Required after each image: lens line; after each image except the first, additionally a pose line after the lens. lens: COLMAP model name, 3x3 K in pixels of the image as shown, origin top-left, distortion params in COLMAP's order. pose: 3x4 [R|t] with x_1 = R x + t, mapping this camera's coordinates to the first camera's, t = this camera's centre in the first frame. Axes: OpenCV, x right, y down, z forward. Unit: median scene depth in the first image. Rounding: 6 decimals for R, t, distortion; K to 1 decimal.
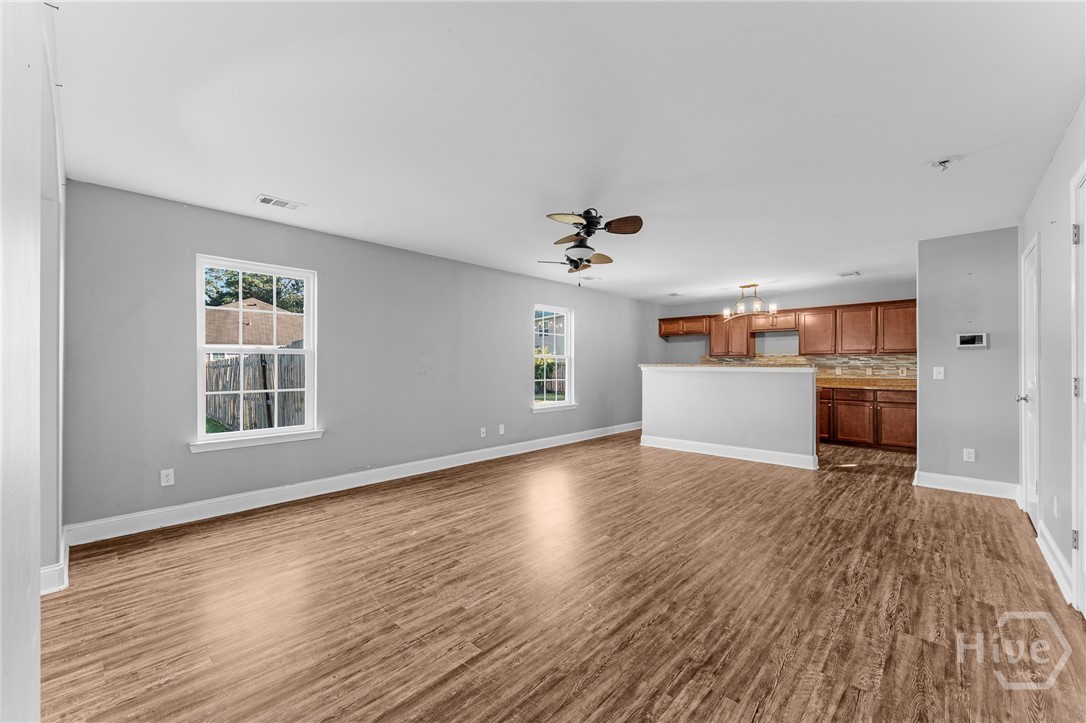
lens RADIAL K [[434.0, 0, 542.0], [0, 434.0, 363.3], [0, 0, 1]] dist [0.000868, -0.000129]
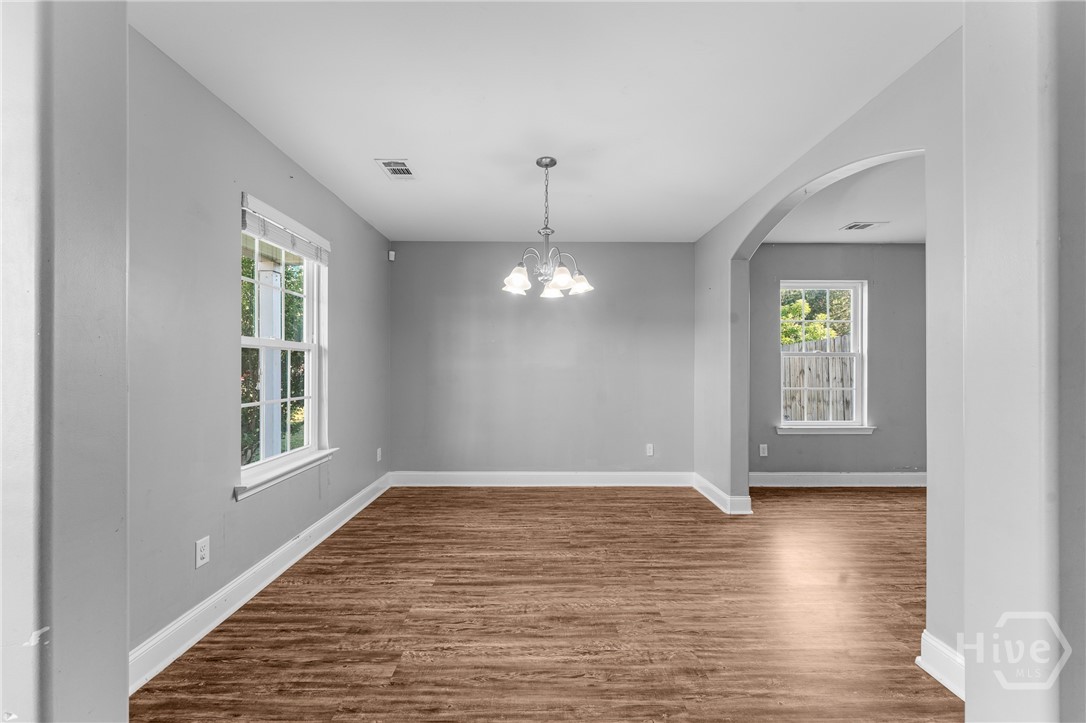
lens RADIAL K [[434.0, 0, 542.0], [0, 434.0, 363.3], [0, 0, 1]] dist [0.000868, -0.000129]
pose [[0.689280, 0.001447, -0.724494, -0.329720], [-0.000896, 0.999999, 0.001146, -0.006180], [0.724495, -0.000141, 0.689280, -0.382470]]
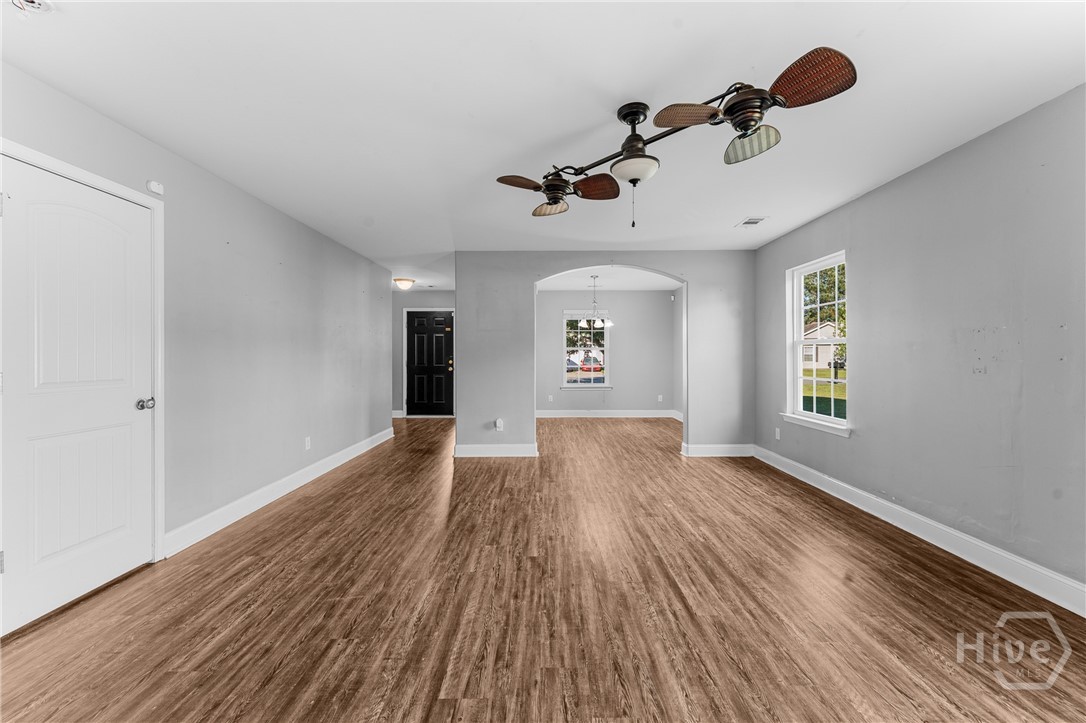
lens RADIAL K [[445.1, 0, 543.9], [0, 445.1, 356.9], [0, 0, 1]] dist [0.000564, -0.000033]
pose [[-0.735734, 0.004567, -0.677255, 0.615826], [0.005339, 0.999985, 0.000943, 0.006442], [0.677249, -0.002923, -0.735748, 1.405077]]
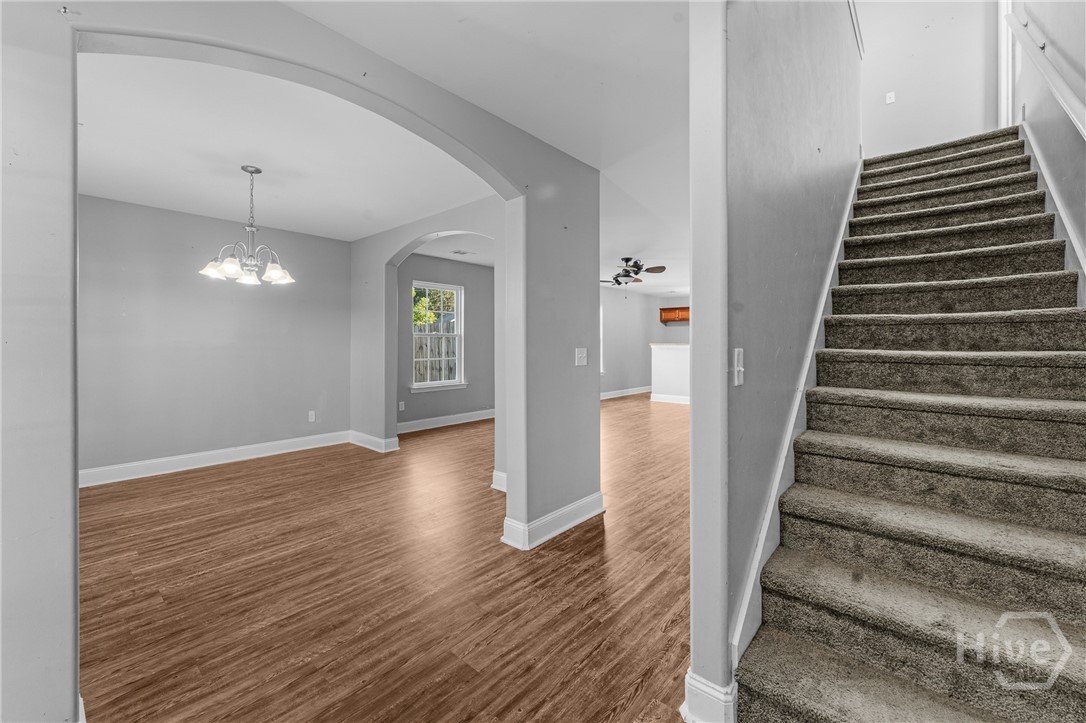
lens RADIAL K [[436.7, 0, 539.7], [0, 436.7, 346.3], [0, 0, 1]] dist [-0.000500, -0.000258]
pose [[0.999668, 0.004235, 0.025413, -0.307410], [-0.004558, 0.999909, 0.012665, -0.009115], [-0.025357, -0.012776, 0.999597, -0.748257]]
